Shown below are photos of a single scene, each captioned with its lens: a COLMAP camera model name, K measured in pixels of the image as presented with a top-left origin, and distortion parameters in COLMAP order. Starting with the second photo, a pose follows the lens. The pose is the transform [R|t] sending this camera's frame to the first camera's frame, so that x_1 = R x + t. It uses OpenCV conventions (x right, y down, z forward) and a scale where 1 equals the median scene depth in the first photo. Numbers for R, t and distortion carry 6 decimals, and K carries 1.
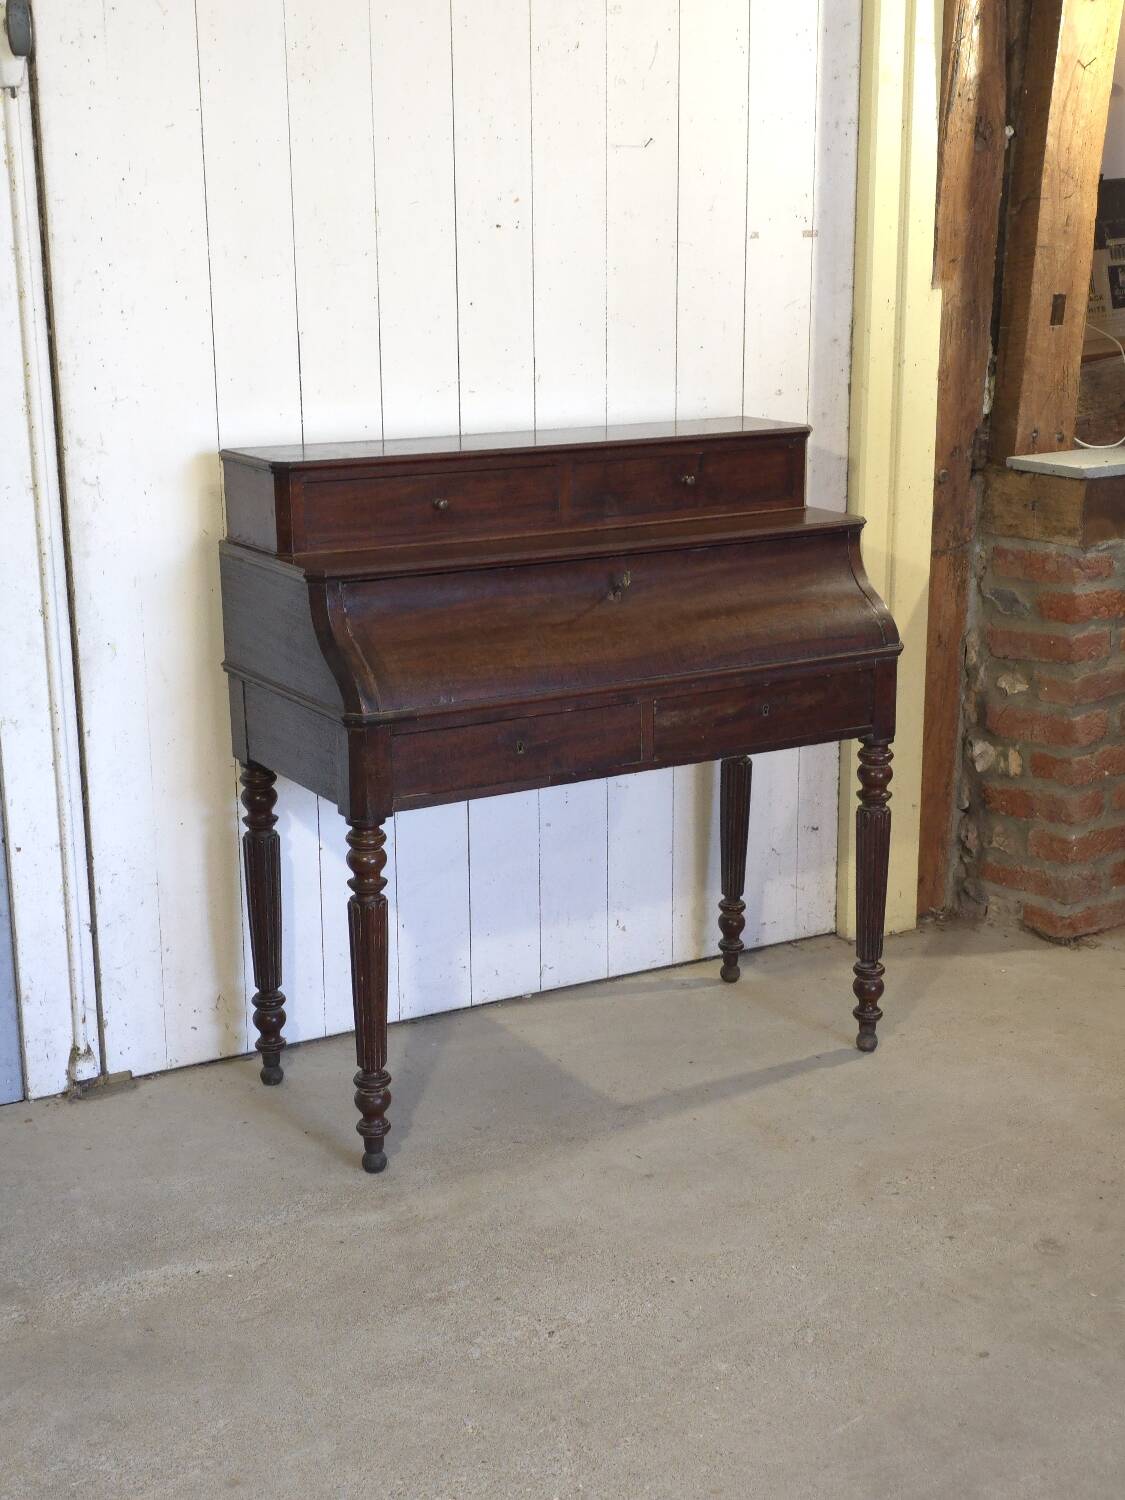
lens RADIAL K [[2203.7, 0, 576.2], [0, 2203.7, 778.5], [0, 0, 1]] dist [0.055325, 0.000000]
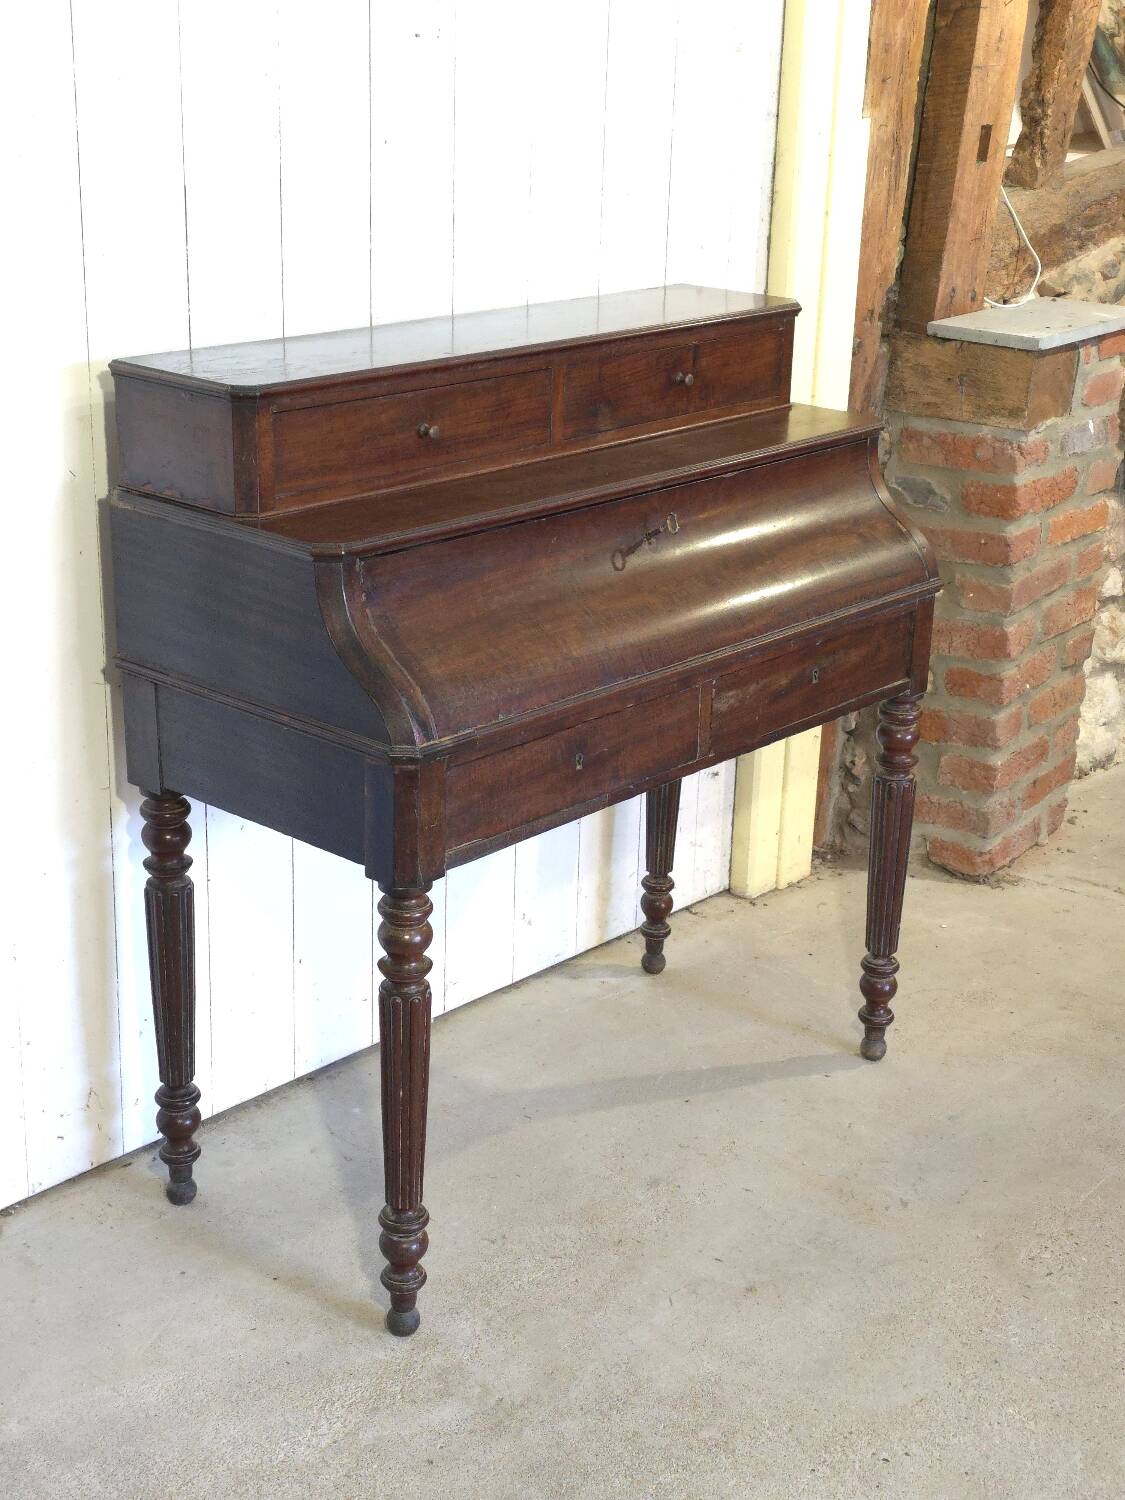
lens RADIAL K [[2203.7, 0, 549.8], [0, 2203.7, 763.9], [0, 0, 1]] dist [0.055325, 0.000000]
pose [[0.955315, -0.074428, 0.286064, -0.225853], [0.047056, 0.993732, 0.101403, -0.081440], [-0.291819, -0.083411, 0.952830, 0.261729]]
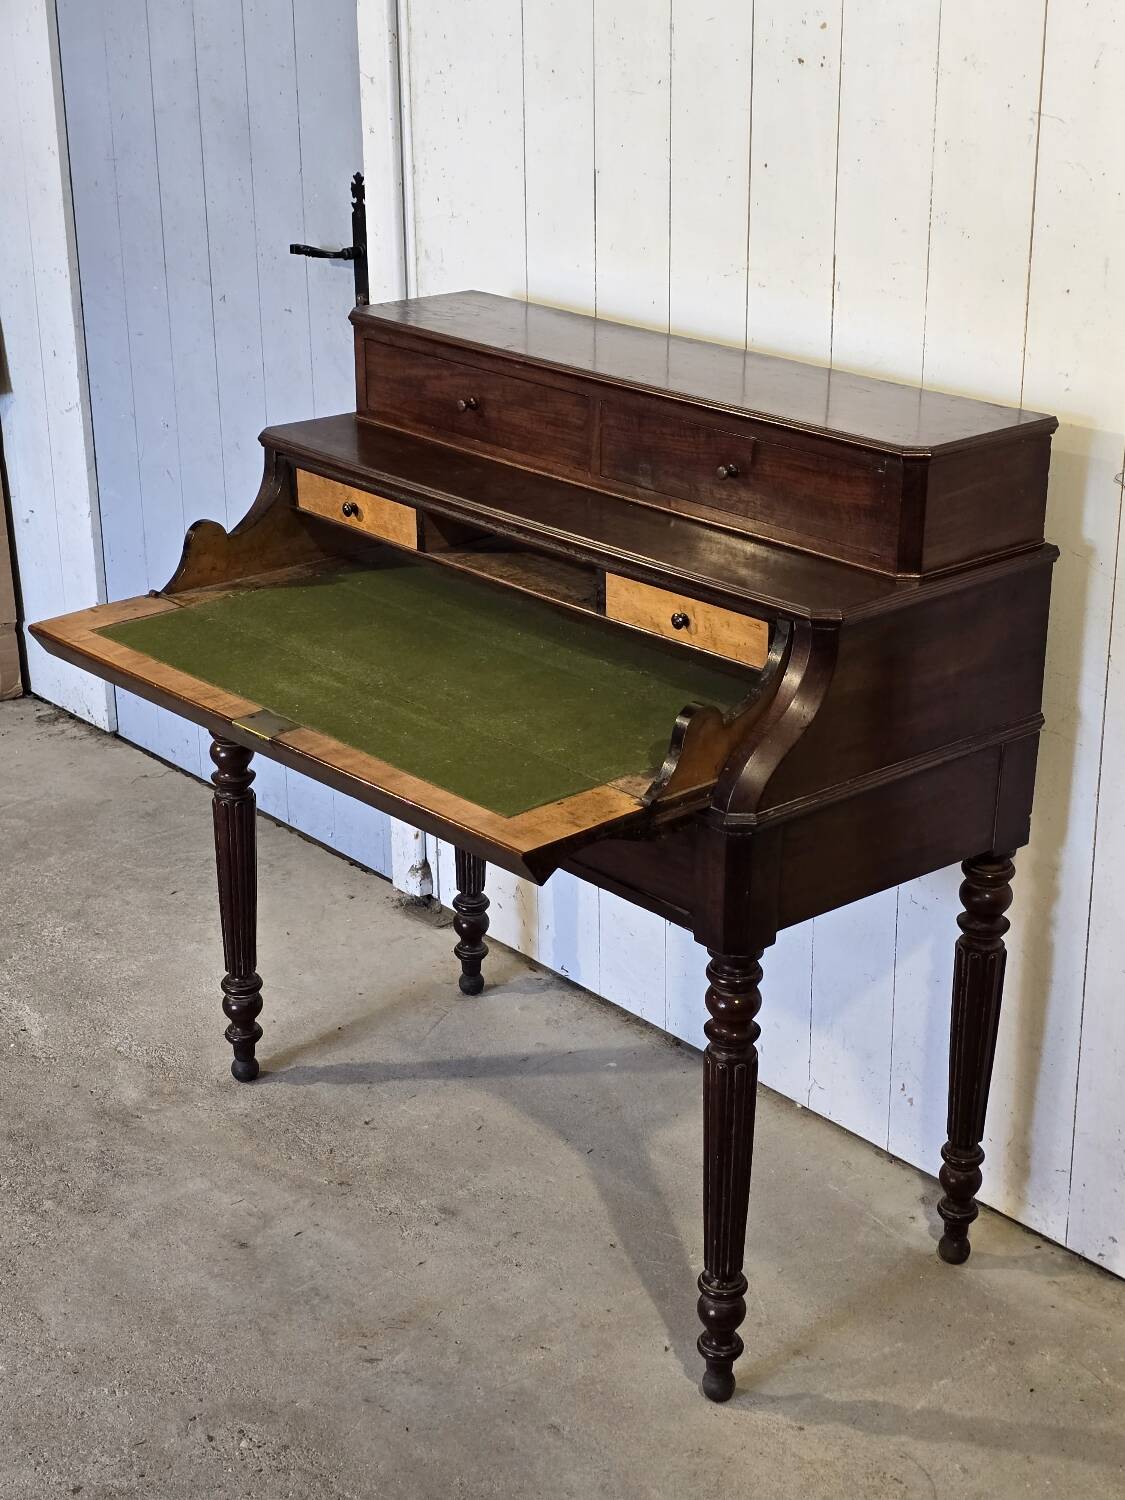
lens RADIAL K [[2334.6, 0, 545.4], [0, 2334.6, 722.8], [0, 0, 1]] dist [0.059185, 0.000000]
pose [[0.183011, 0.355644, -0.916528, 0.714022], [-0.252196, 0.918060, 0.305880, -0.266977], [0.950213, 0.175166, 0.257707, 0.775600]]
